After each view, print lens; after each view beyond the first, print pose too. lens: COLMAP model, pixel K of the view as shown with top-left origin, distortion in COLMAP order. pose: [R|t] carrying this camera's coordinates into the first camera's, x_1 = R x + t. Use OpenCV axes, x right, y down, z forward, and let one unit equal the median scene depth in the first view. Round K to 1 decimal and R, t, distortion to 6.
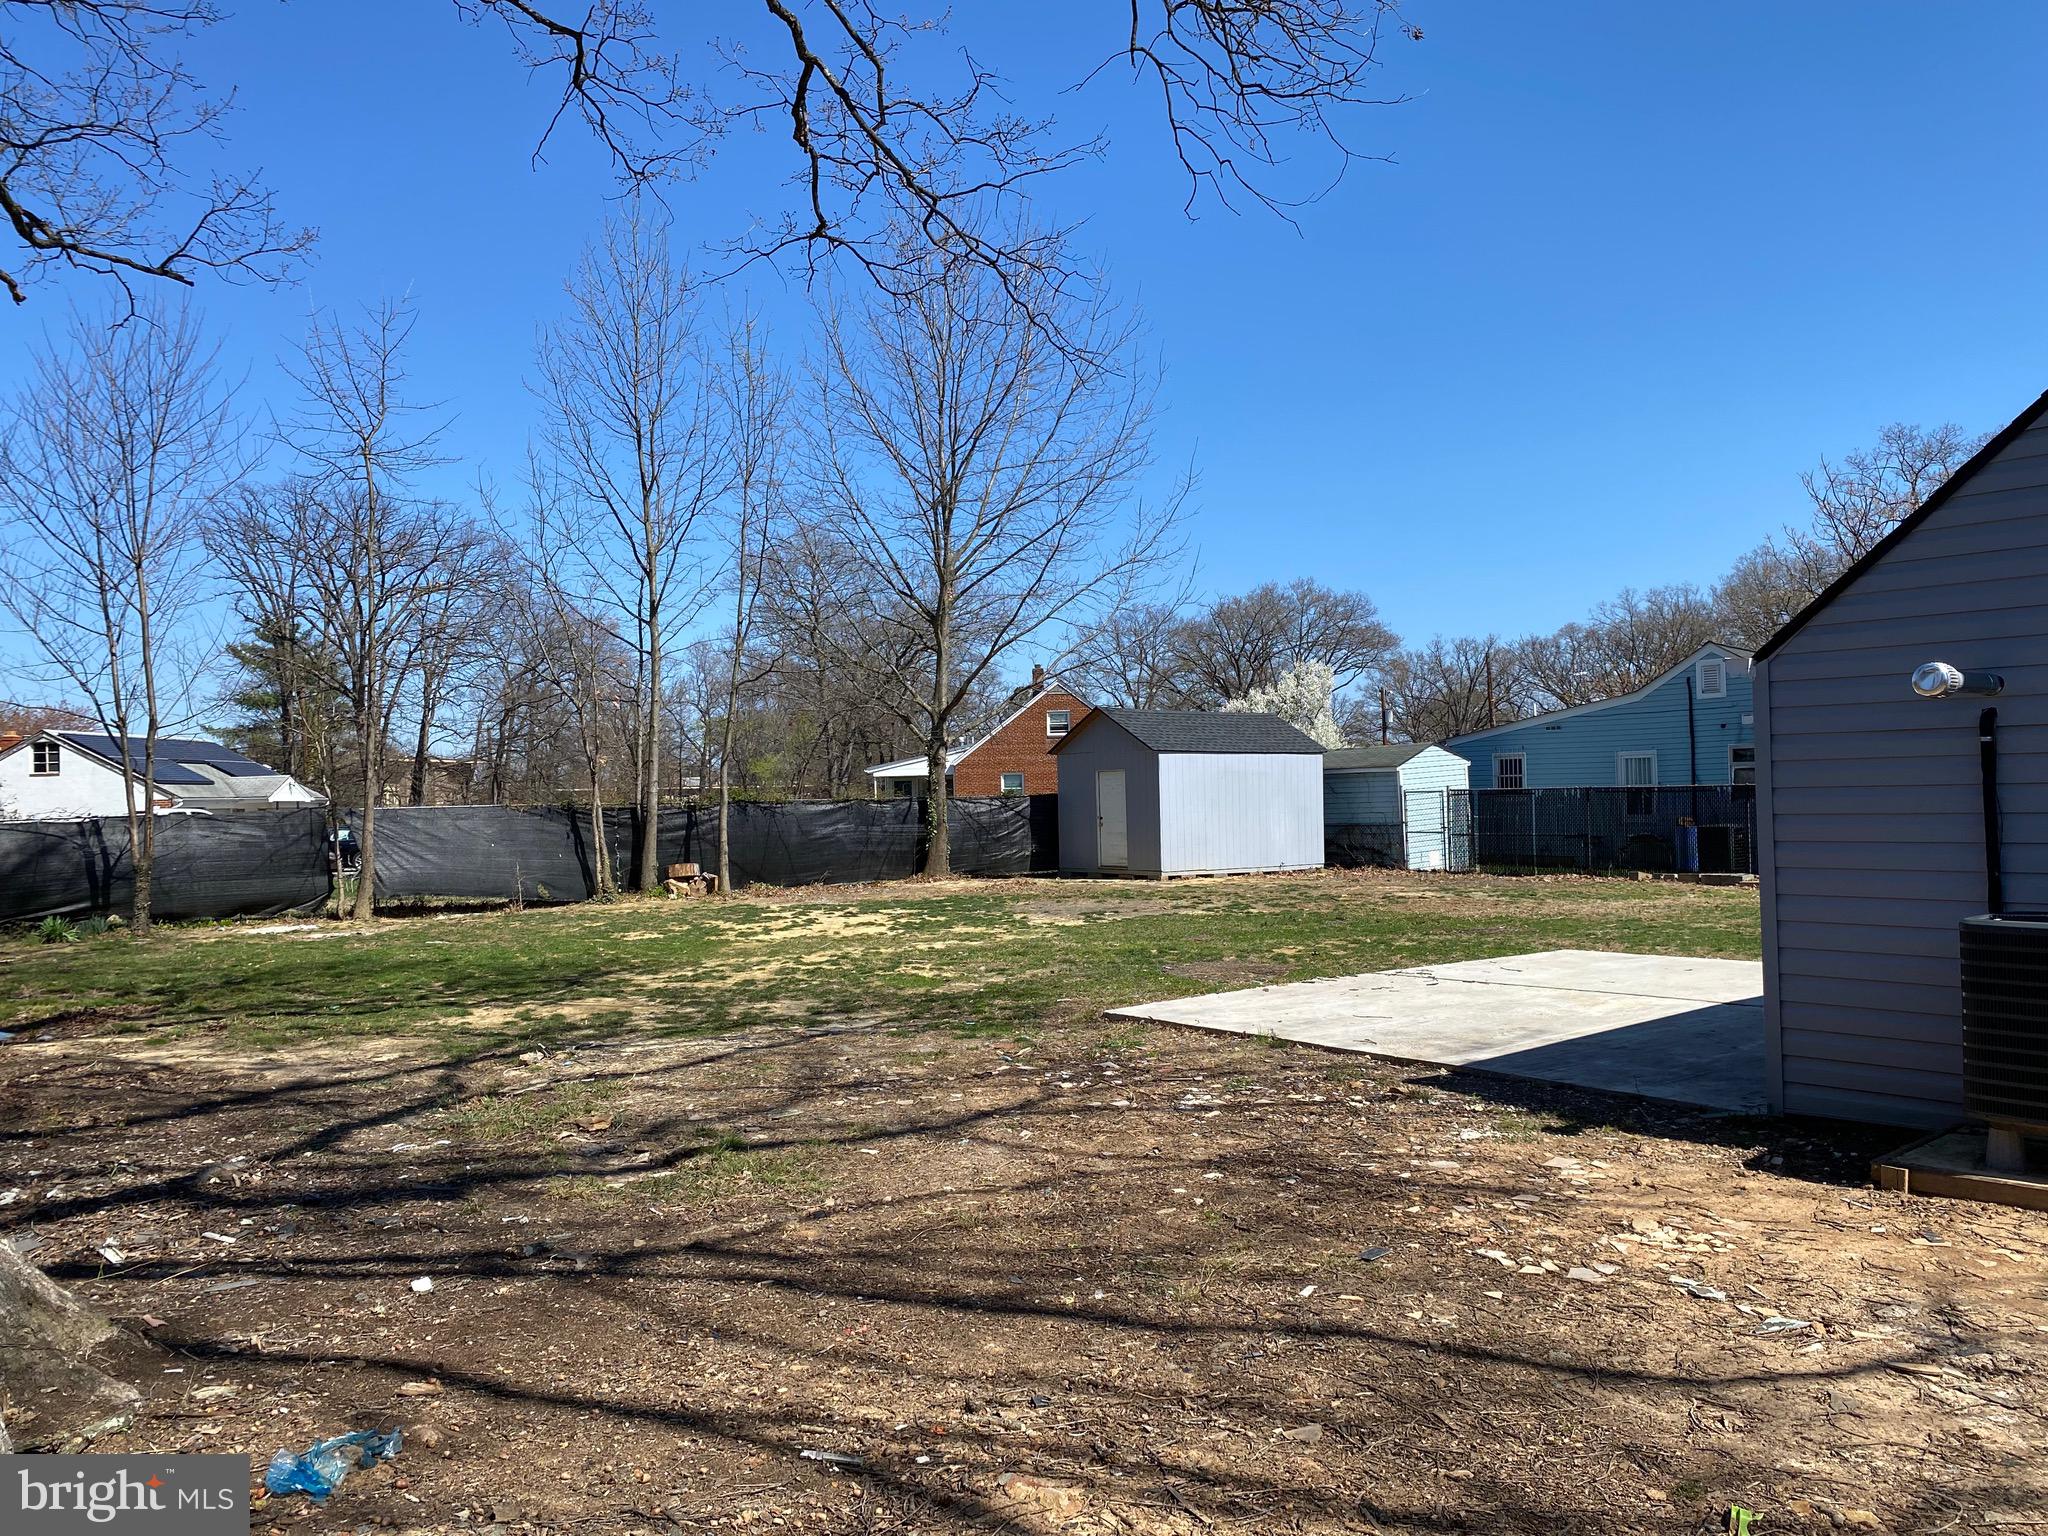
lens RADIAL K [[1670.1, 0, 1024.0], [0, 1670.1, 768.0], [0, 0, 1]] dist [0.040138, -0.012174]
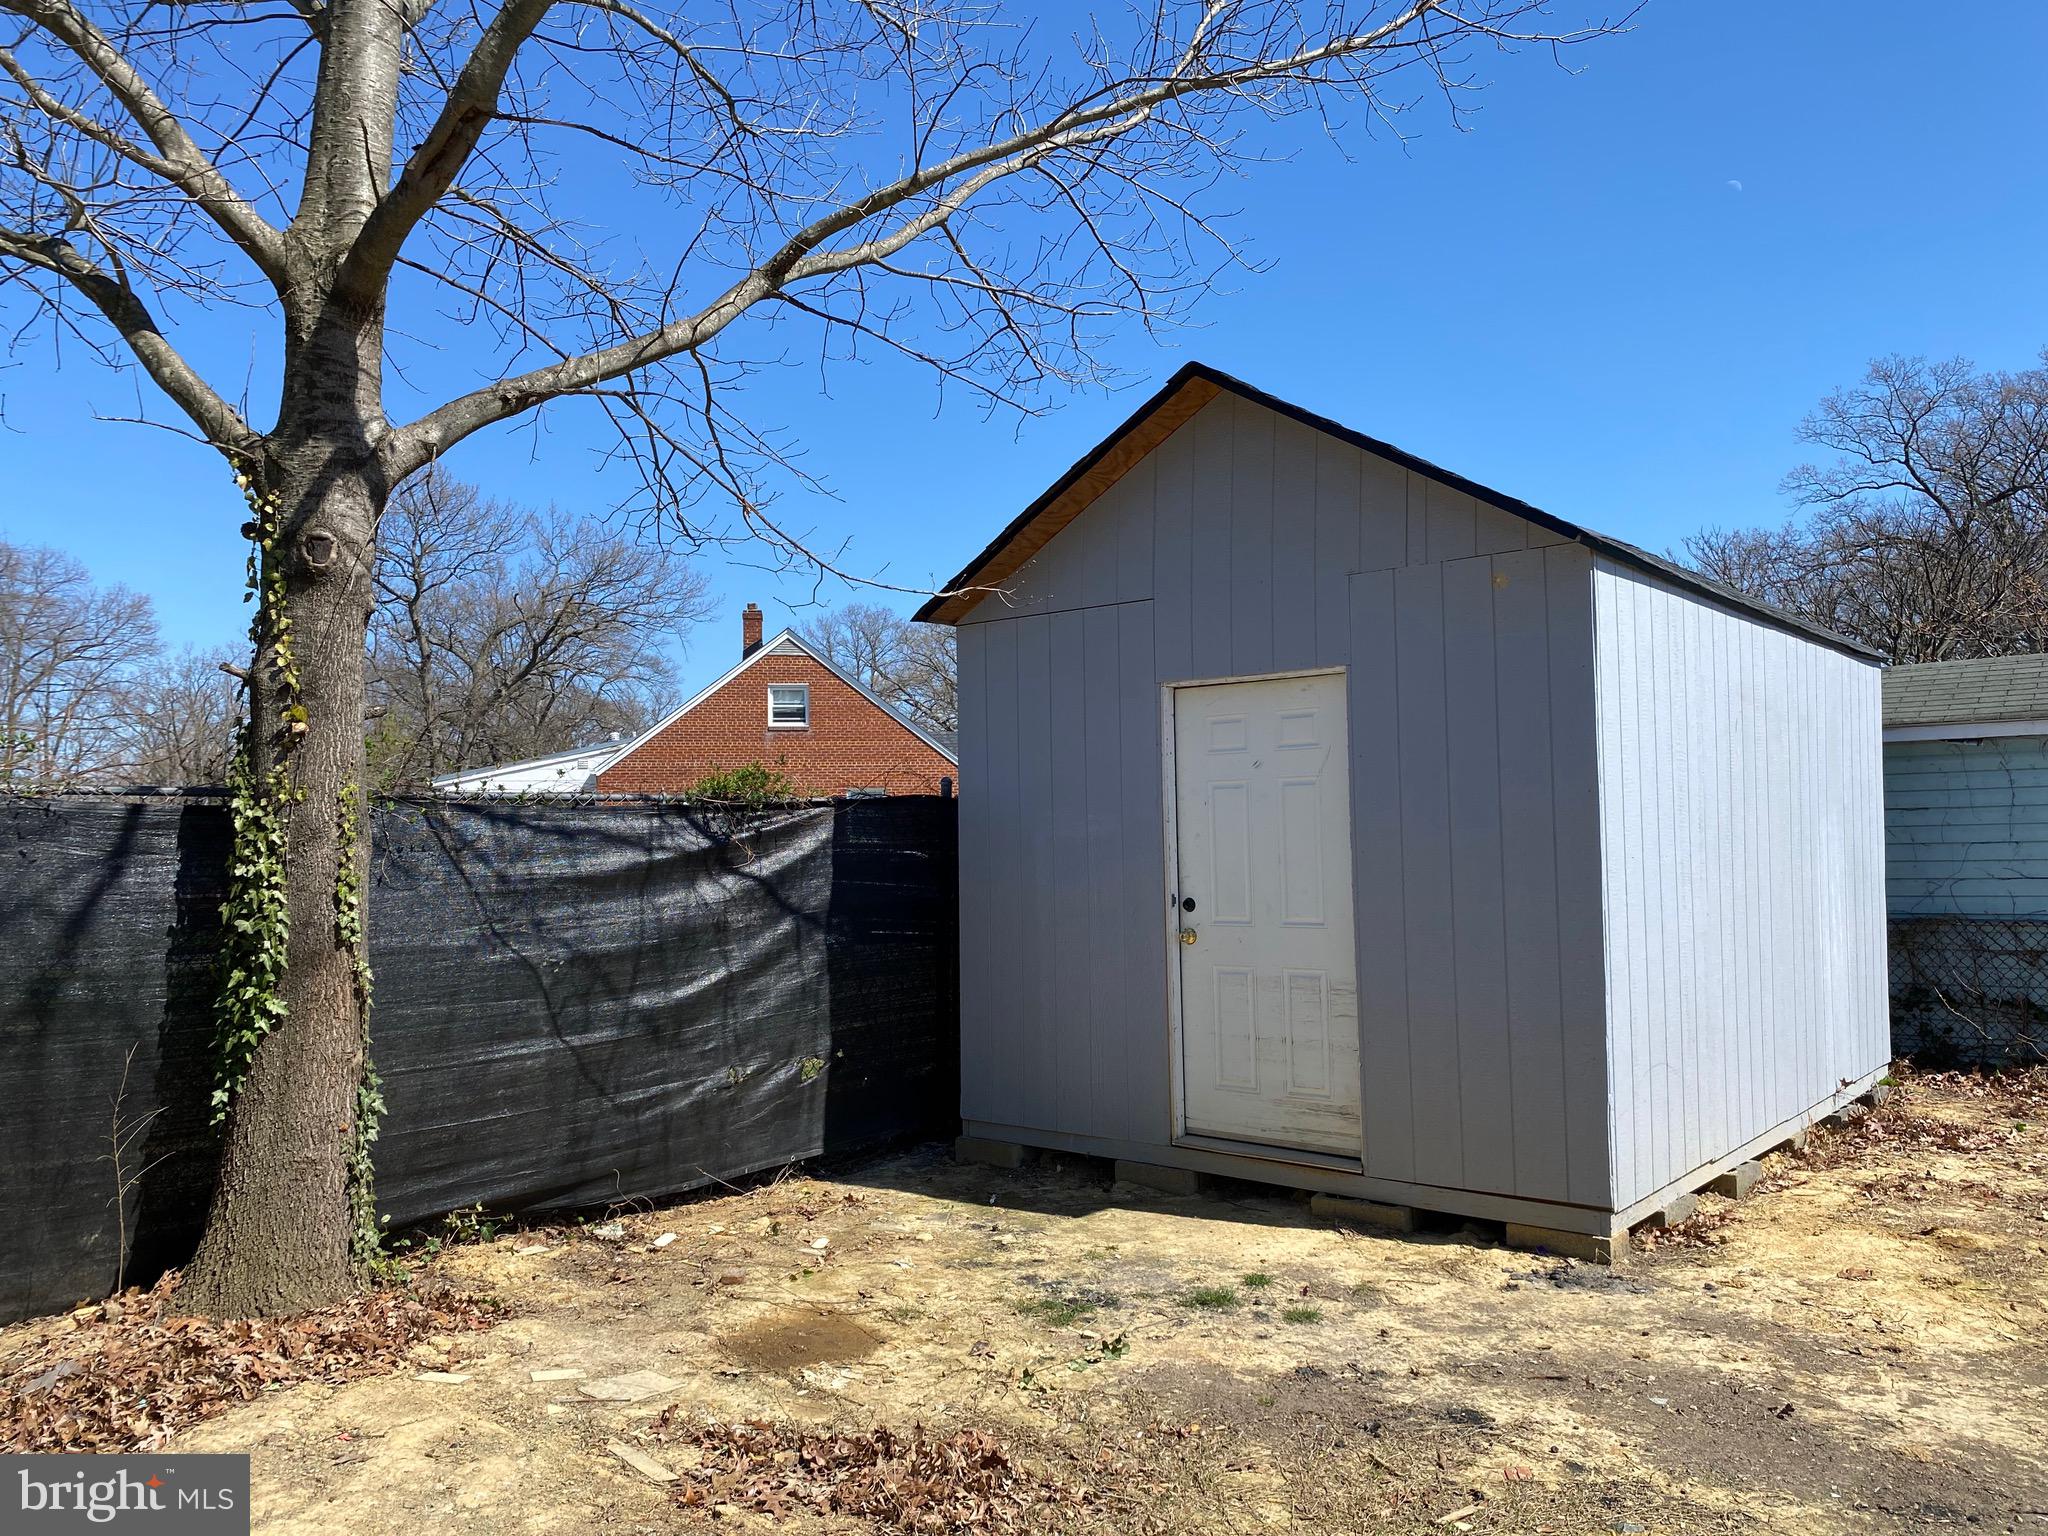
lens RADIAL K [[1670.1, 0, 1024.0], [0, 1670.1, 768.0], [0, 0, 1]] dist [0.040138, -0.012174]
pose [[0.981973, 0.015954, 0.188344, -0.014074], [-0.010615, 0.999514, -0.029319, 0.019624], [-0.188721, 0.026791, 0.981665, 0.802836]]
